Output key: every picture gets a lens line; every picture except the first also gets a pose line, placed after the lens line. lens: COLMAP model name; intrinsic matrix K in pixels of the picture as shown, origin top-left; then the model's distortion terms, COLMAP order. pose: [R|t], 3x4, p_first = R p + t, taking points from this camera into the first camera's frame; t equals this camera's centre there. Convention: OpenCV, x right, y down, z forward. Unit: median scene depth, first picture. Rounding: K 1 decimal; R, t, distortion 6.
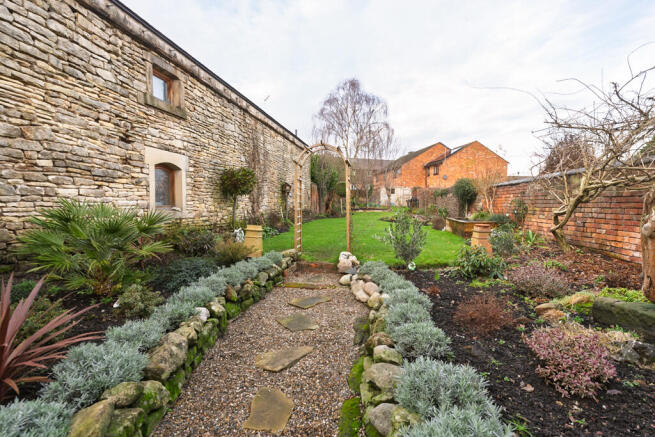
lens RADIAL K [[314.1, 0, 327.8], [0, 314.1, 218.6], [0, 0, 1]] dist [0.001125, 0.000098]
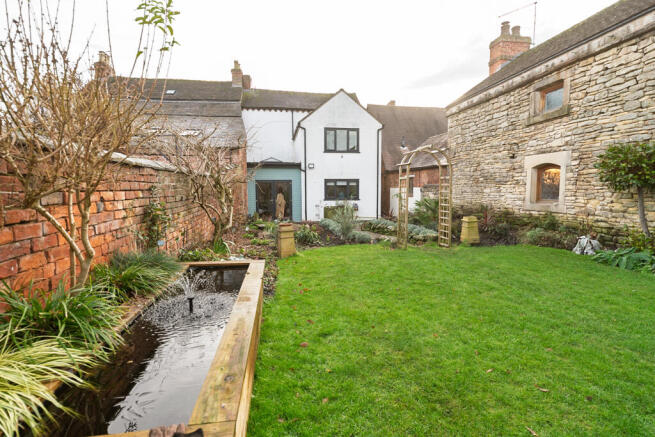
lens RADIAL K [[314.1, 0, 324.9], [0, 314.1, 217.7], [0, 0, 1]] dist [0.001125, 0.000098]
pose [[-0.947714, 0.037197, -0.316946, 0.659350], [-0.006857, 0.990581, 0.136756, -0.131958], [0.319048, 0.131779, -0.938532, 1.882627]]
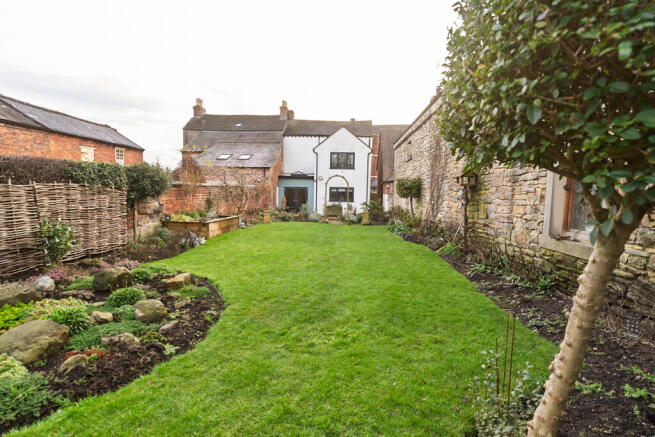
lens RADIAL K [[314.1, 0, 329.2], [0, 314.1, 217.1], [0, 0, 1]] dist [0.001125, 0.000098]
pose [[-0.992928, -0.006041, -0.118565, -1.487983], [-0.021010, 0.991883, 0.125406, -0.569264], [0.116845, 0.127010, -0.984995, 9.363909]]
